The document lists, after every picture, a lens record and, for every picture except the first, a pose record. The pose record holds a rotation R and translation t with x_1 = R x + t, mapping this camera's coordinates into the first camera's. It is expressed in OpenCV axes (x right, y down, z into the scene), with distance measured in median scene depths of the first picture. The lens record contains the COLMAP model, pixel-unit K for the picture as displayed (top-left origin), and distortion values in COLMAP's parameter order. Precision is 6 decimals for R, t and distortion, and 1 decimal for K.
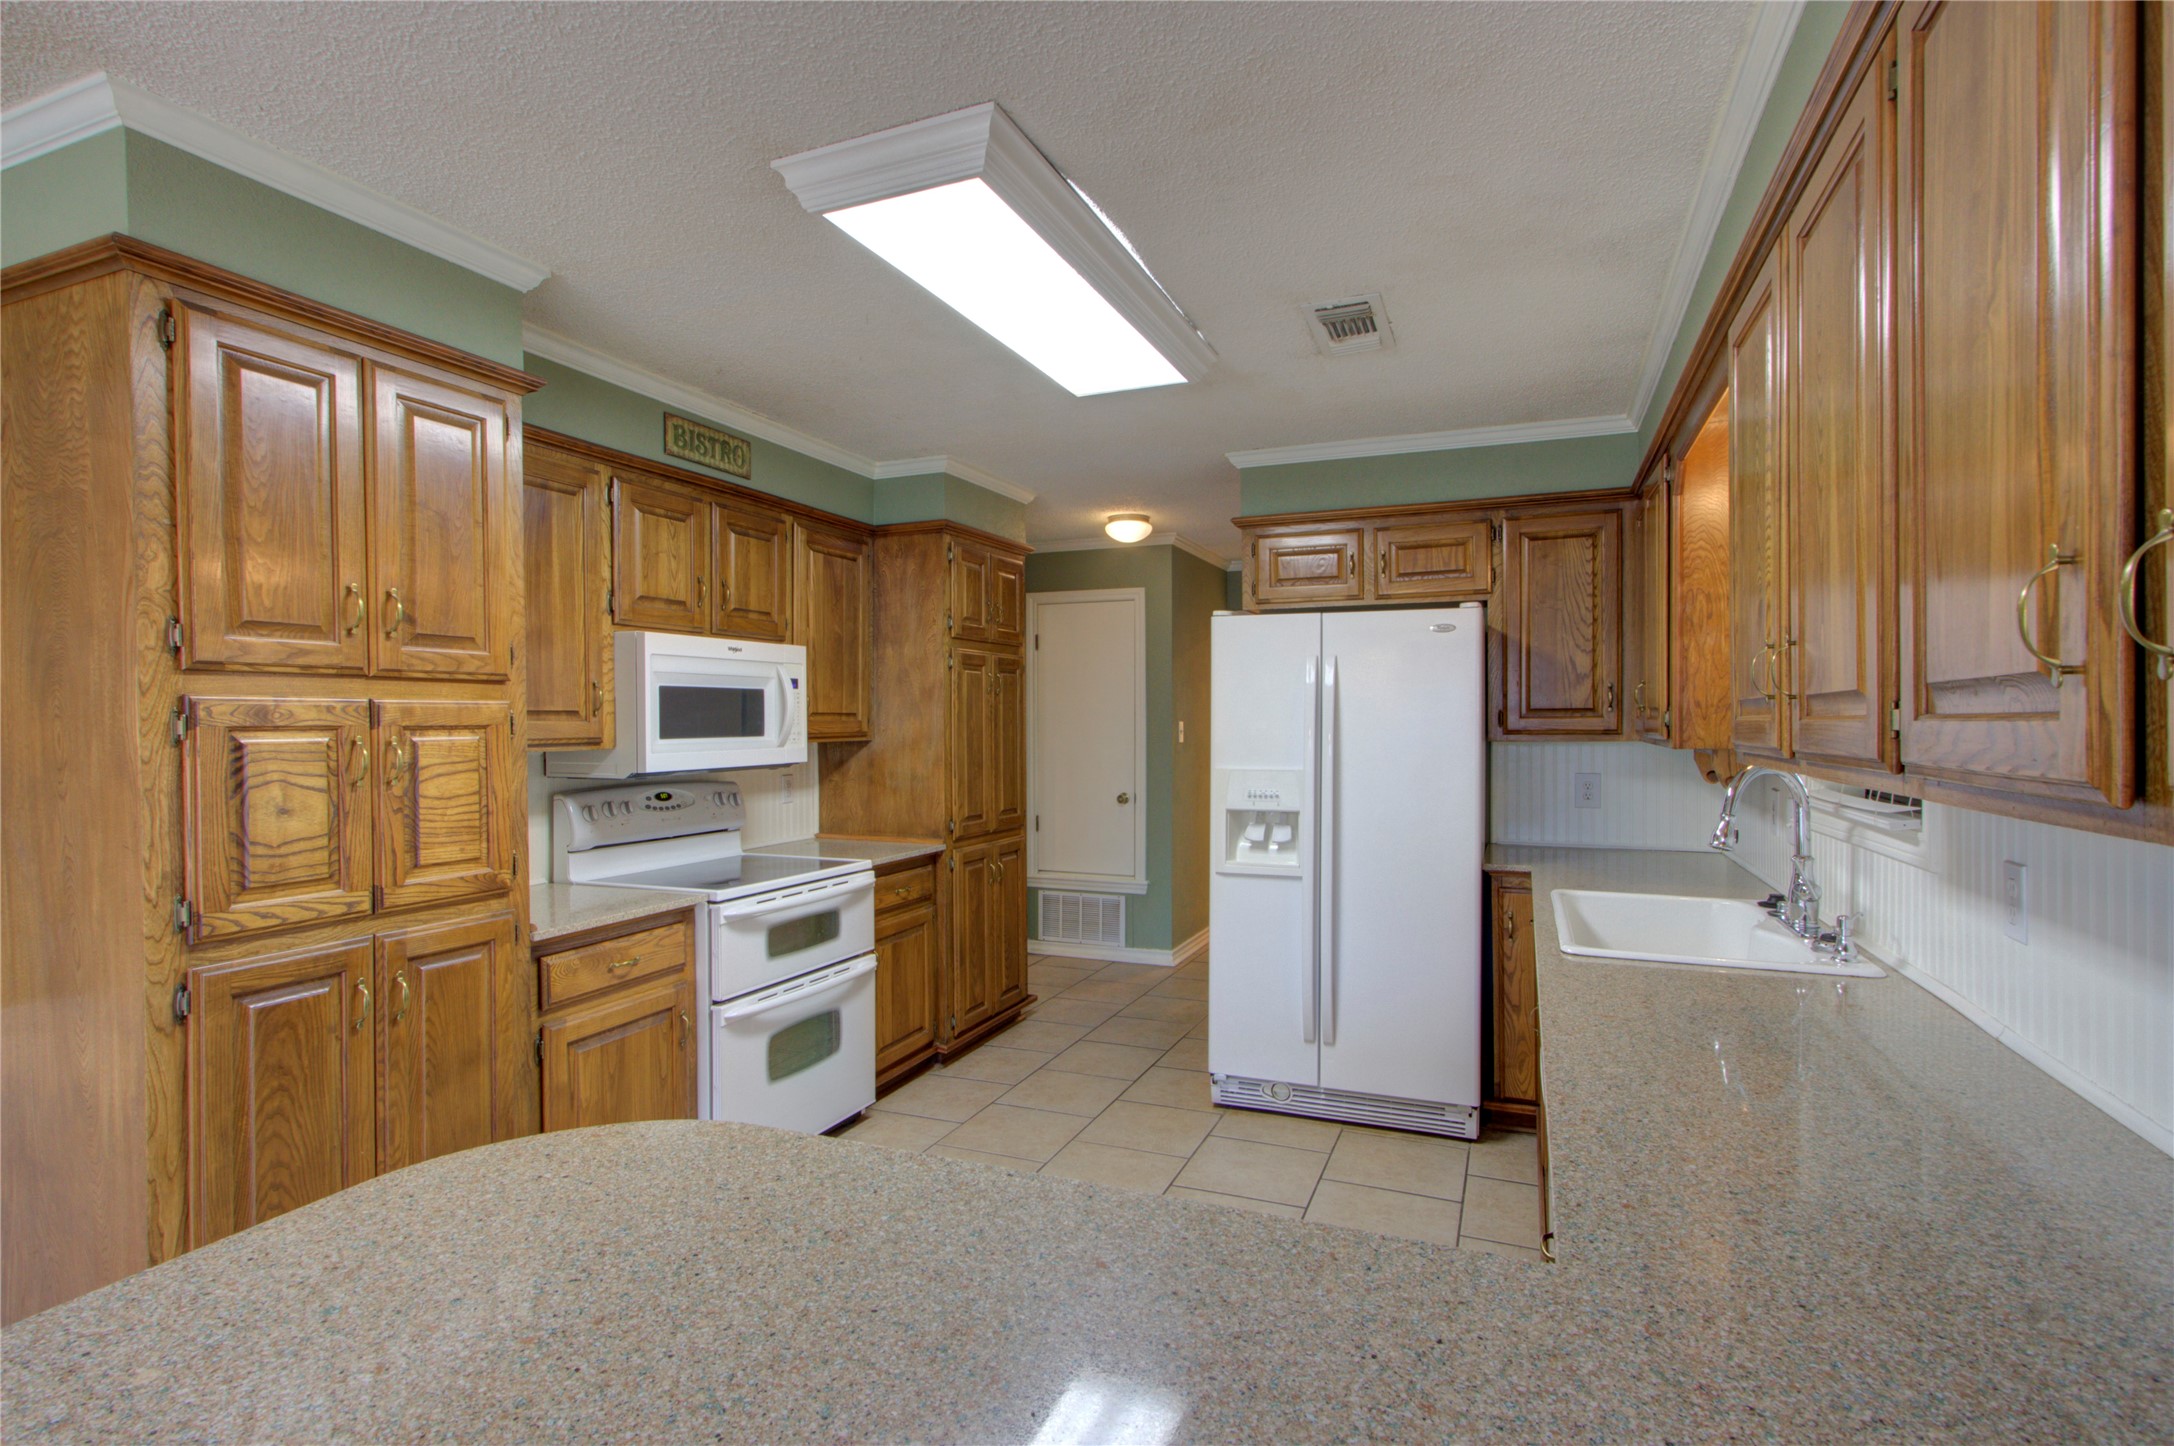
lens RADIAL K [[1053.1, 0, 1076.3], [0, 1053.1, 733.5], [0, 0, 1]] dist [-0.002564, 0.001098]
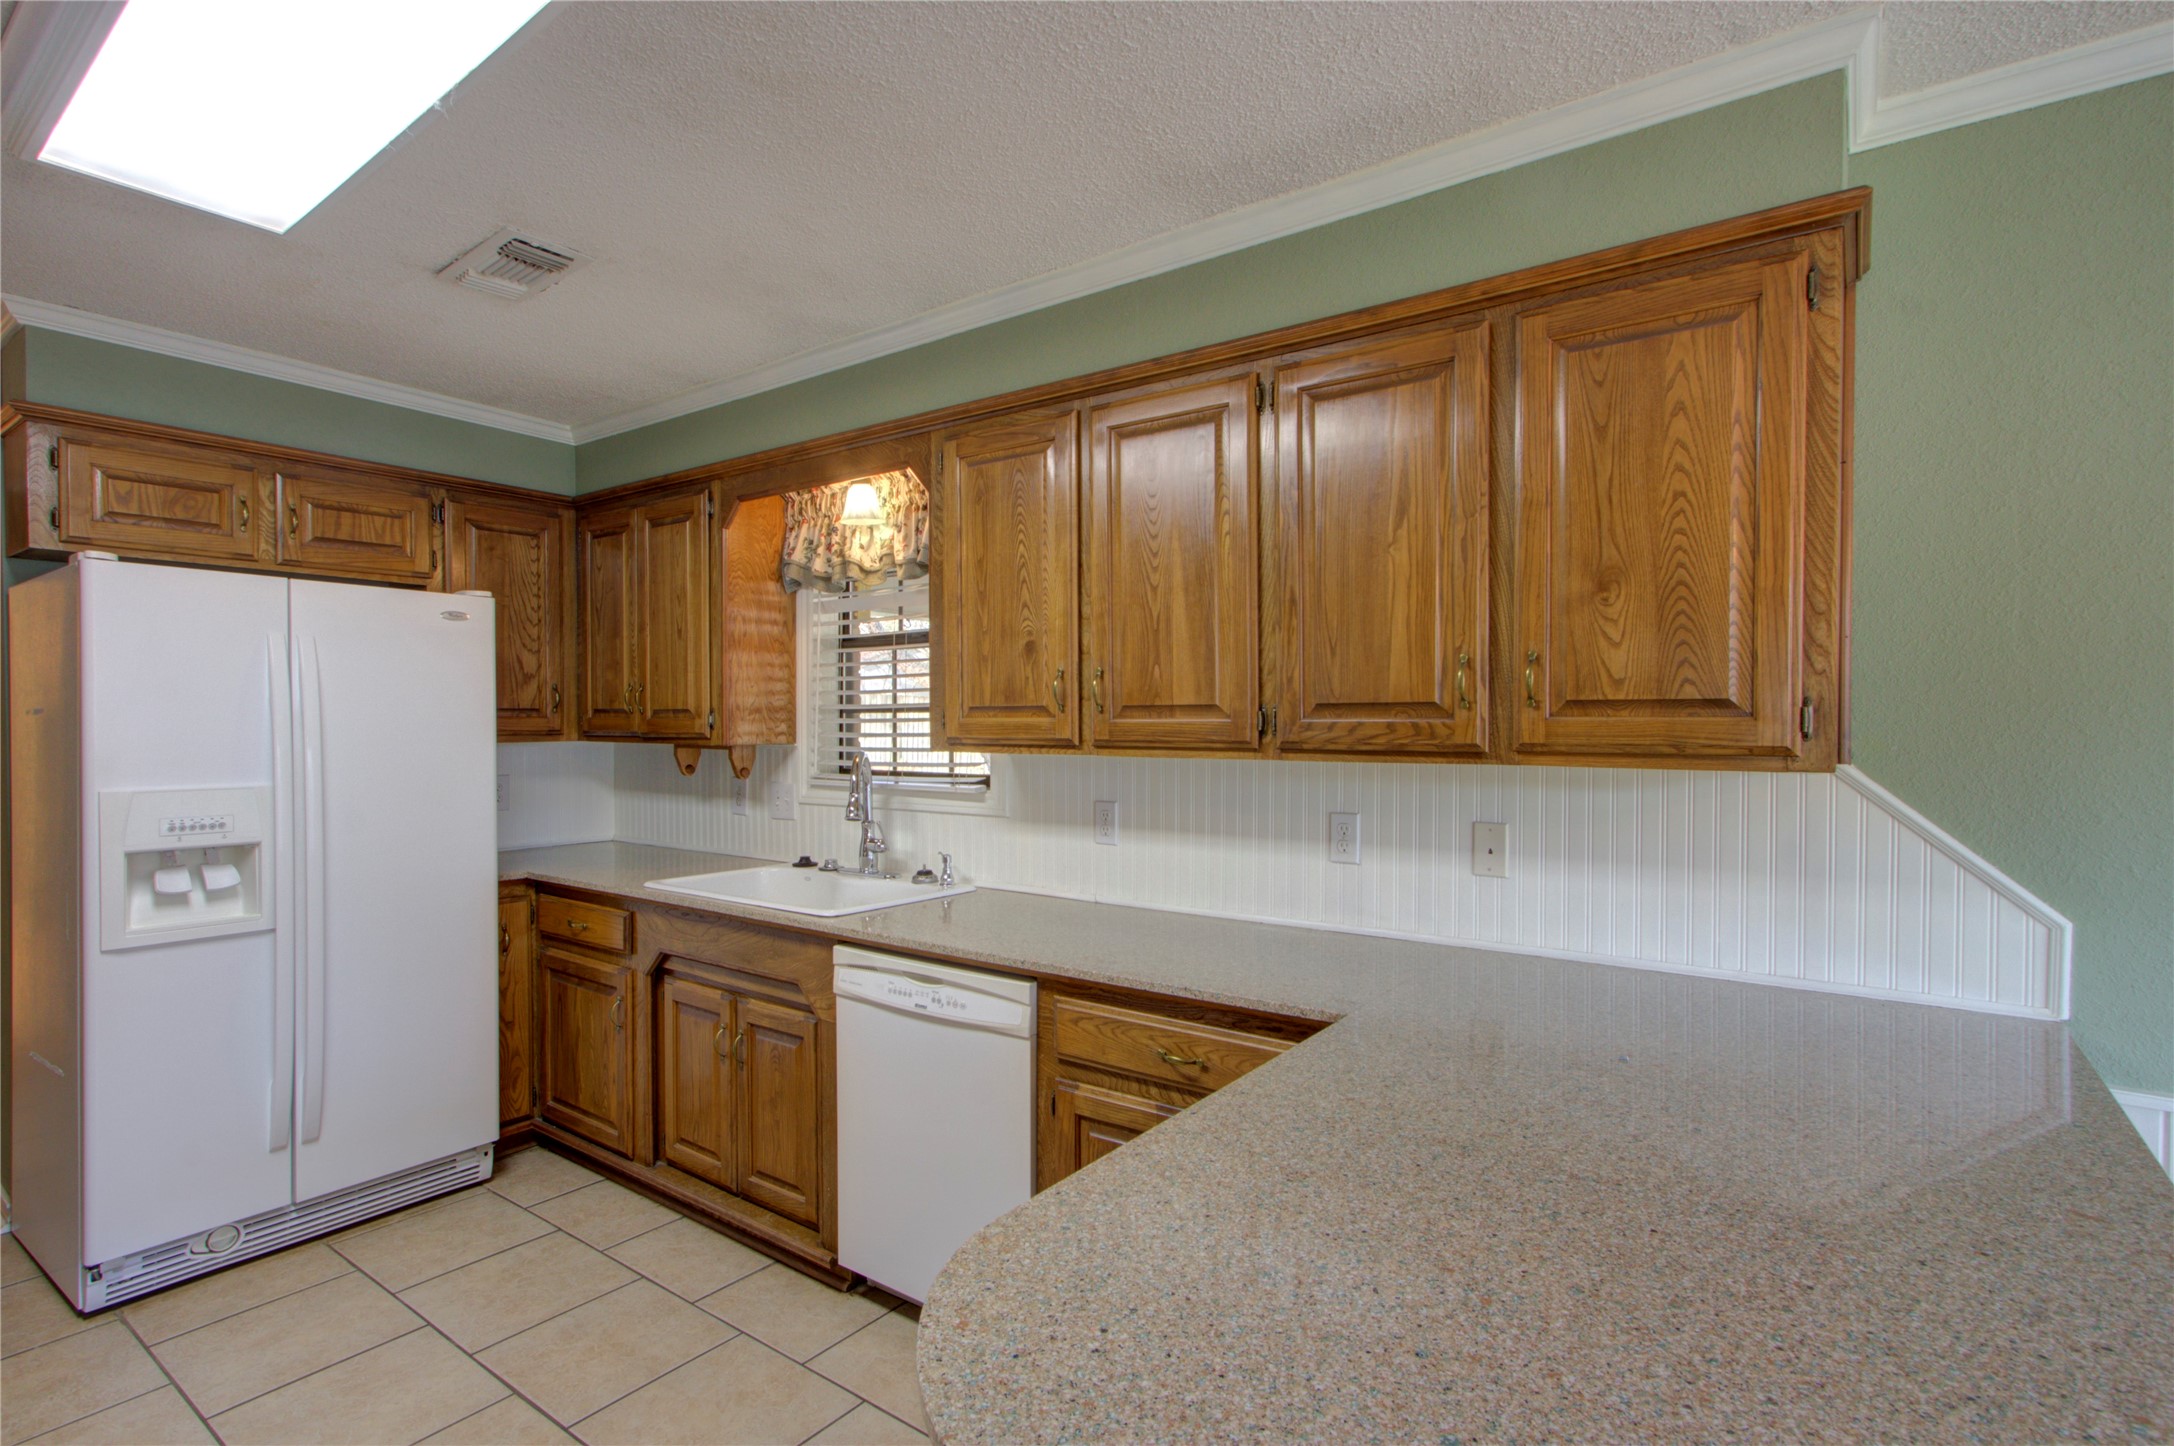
lens RADIAL K [[1071.6, 0, 1085.3], [0, 1071.6, 732.5], [0, 0, 1]] dist [0.000692, 0.001851]
pose [[0.230725, -0.005814, 0.973002, -0.380853], [0.009474, 0.999948, 0.003728, -0.000568], [-0.972973, 0.008358, 0.230768, 0.261160]]
